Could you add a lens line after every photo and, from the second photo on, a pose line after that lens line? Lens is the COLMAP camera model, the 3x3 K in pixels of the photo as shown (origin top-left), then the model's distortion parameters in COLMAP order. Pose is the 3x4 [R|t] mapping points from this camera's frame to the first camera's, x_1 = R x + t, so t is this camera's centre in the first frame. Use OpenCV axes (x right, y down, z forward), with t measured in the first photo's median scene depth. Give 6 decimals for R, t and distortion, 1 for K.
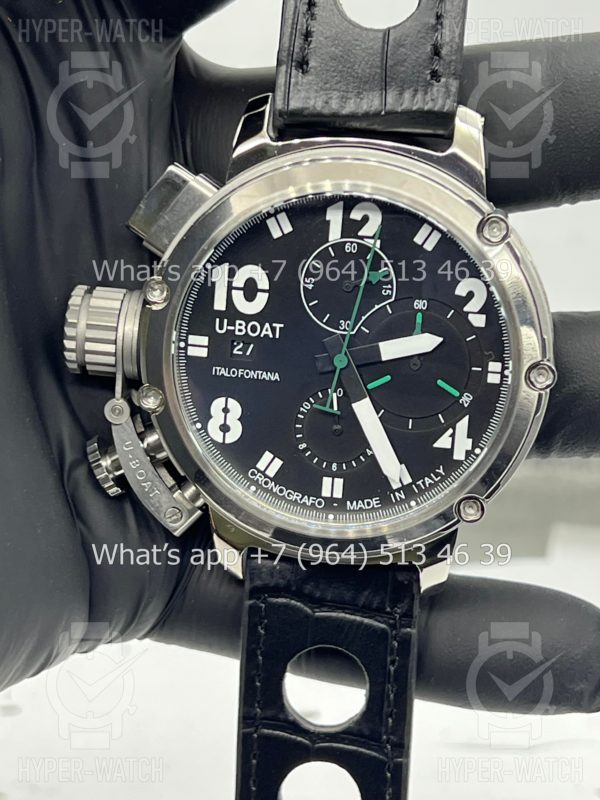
lens RADIAL K [[1918.4, 0, 300.0], [0, 1918.4, 400.0], [0, 0, 1]] dist [0.480677, -4.685535]
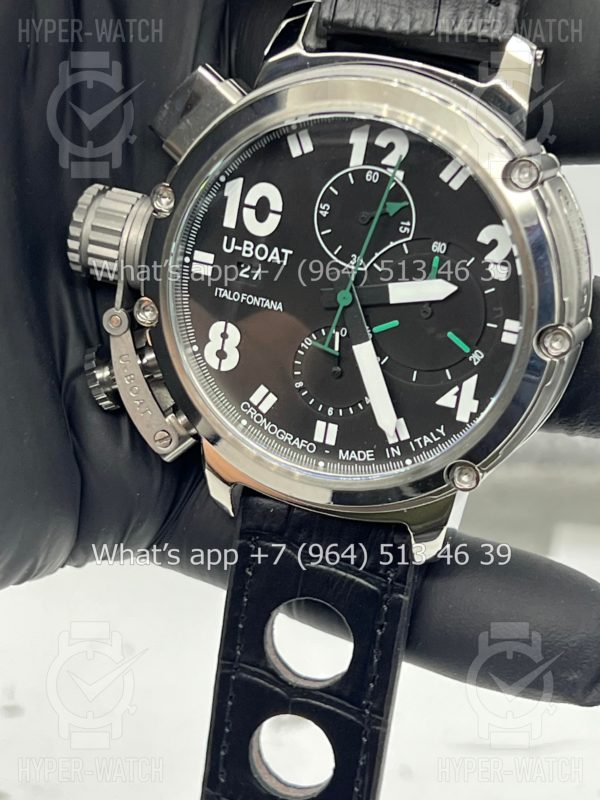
lens RADIAL K [[1918.4, 0, 300.0], [0, 1918.4, 400.0], [0, 0, 1]] dist [0.480677, -4.685535]
pose [[0.978229, 0.134063, -0.158417, 0.150650], [-0.128669, 0.990717, 0.043875, -0.009391], [0.162828, -0.022536, 0.986397, 0.083506]]
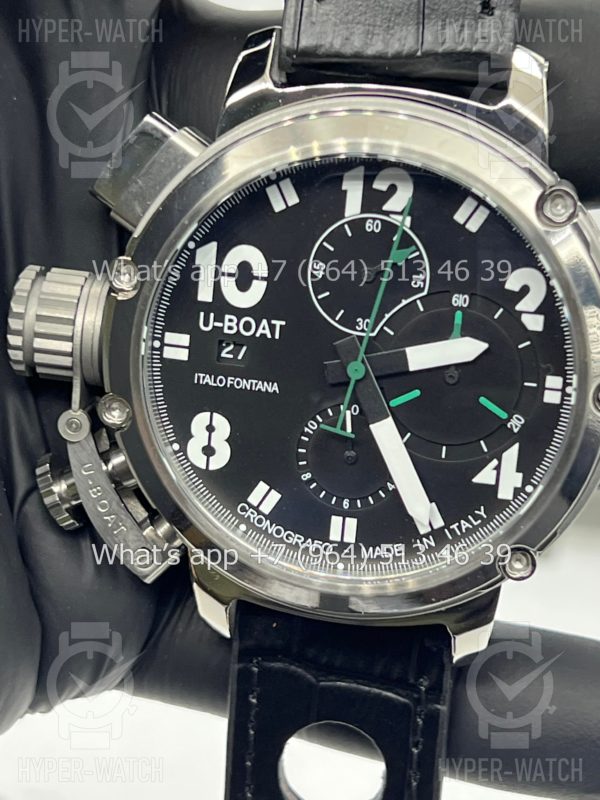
lens RADIAL K [[1918.4, 0, 300.0], [0, 1918.4, 400.0], [0, 0, 1]] dist [0.480677, -4.685535]
pose [[0.999407, 0.023388, -0.025279, 0.018012], [-0.022891, 0.999543, 0.019742, -0.022882], [0.025730, -0.019151, 0.999485, 0.213128]]
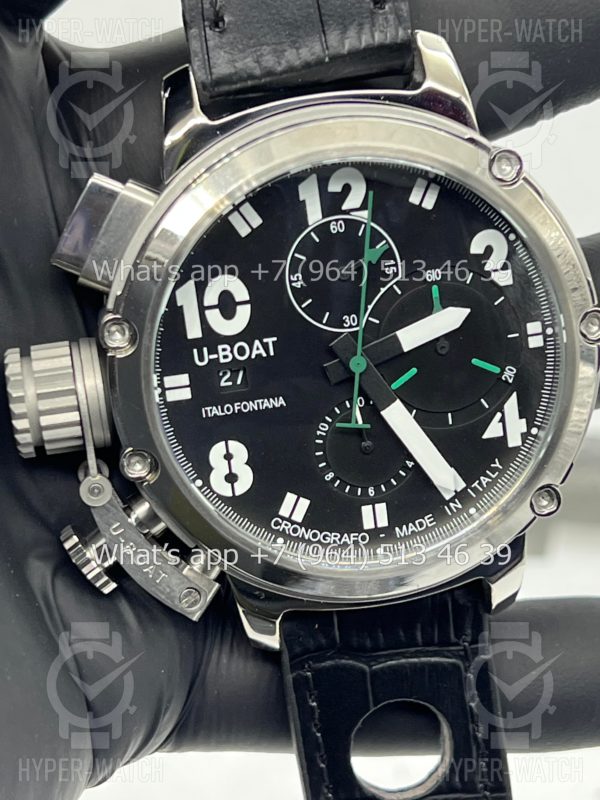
lens RADIAL K [[1918.4, 0, 300.0], [0, 1918.4, 400.0], [0, 0, 1]] dist [0.480677, -4.685535]
pose [[0.956588, -0.237410, 0.169044, -0.142434], [0.235477, 0.971363, 0.031692, -0.036757], [-0.171727, 0.009489, 0.985099, 0.193778]]
